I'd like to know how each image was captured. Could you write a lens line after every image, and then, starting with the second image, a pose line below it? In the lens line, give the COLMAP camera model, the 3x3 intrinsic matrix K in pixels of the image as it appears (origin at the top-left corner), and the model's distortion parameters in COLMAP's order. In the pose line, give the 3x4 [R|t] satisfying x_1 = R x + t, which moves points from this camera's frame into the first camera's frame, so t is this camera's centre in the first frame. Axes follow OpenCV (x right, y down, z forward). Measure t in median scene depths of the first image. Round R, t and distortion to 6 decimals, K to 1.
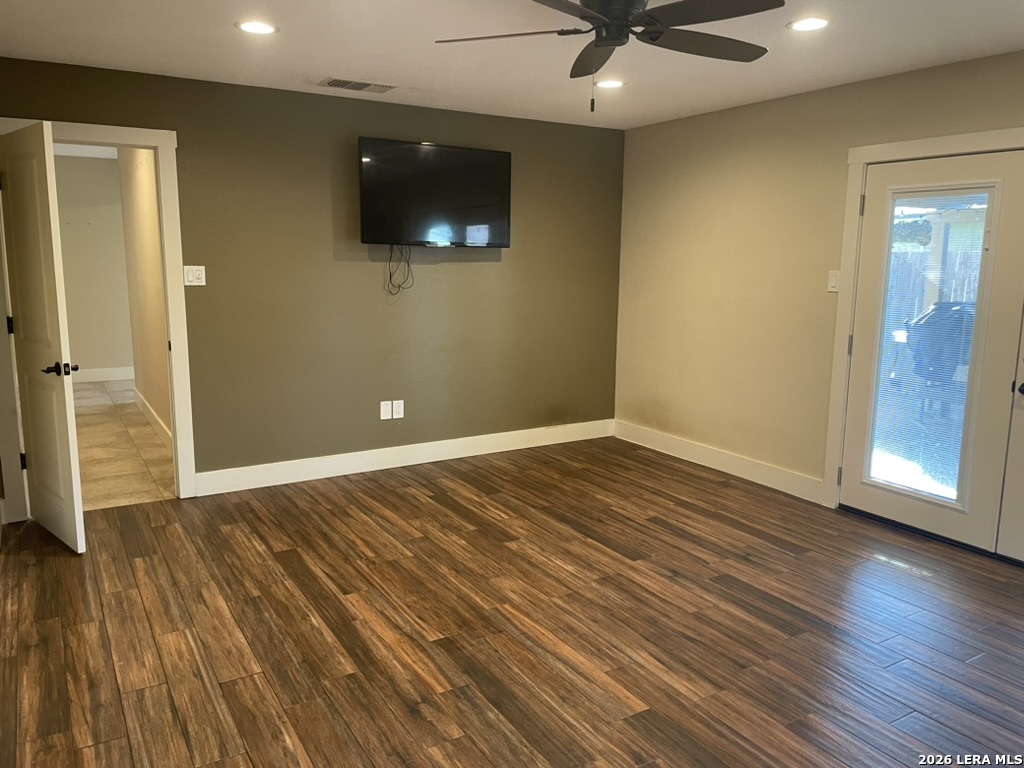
lens RADIAL K [[772.9, 0, 516.4], [0, 772.9, 379.9], [0, 0, 1]] dist [0.085421, -0.095627]
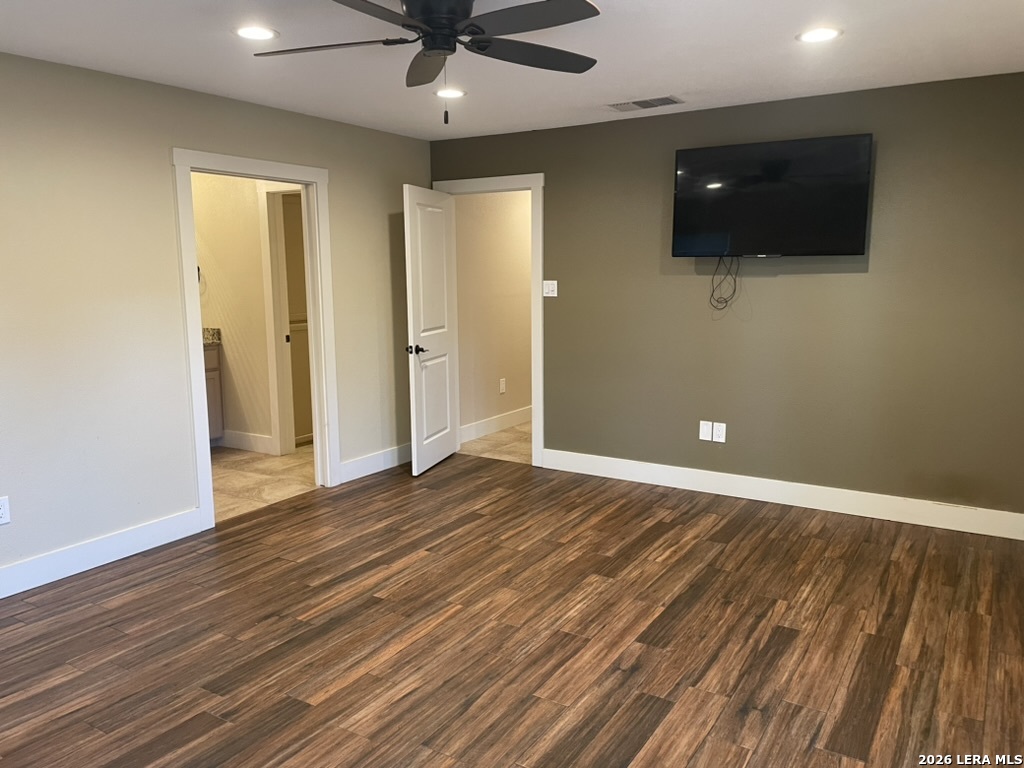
lens RADIAL K [[772.9, 0, 517.5], [0, 772.9, 375.0], [0, 0, 1]] dist [0.085421, -0.095627]
pose [[0.447882, 0.111204, -0.887150, 0.718580], [-0.132093, 0.989577, 0.057355, -0.066656], [0.884281, 0.091498, 0.457903, 0.447635]]
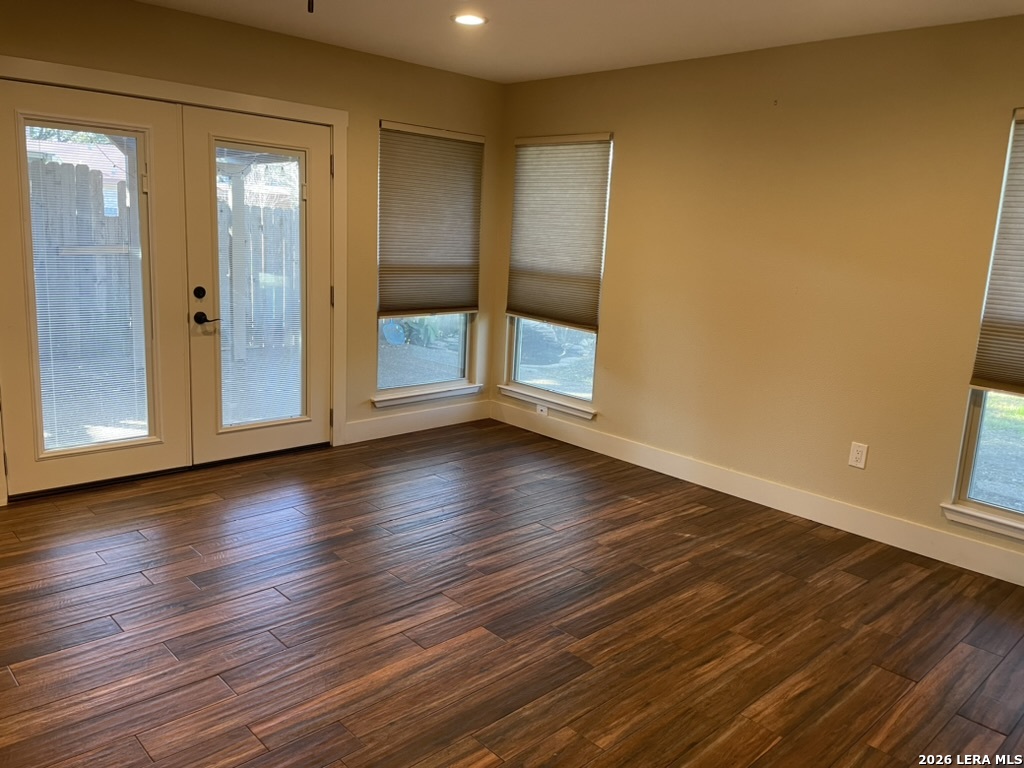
lens RADIAL K [[772.9, 0, 511.1], [0, 772.9, 383.4], [0, 0, 1]] dist [0.085421, -0.095627]
pose [[-0.204202, -0.212850, 0.955508, -0.508520], [0.107684, 0.965268, 0.238037, -0.107220], [-0.972988, 0.151501, -0.174189, 0.680687]]
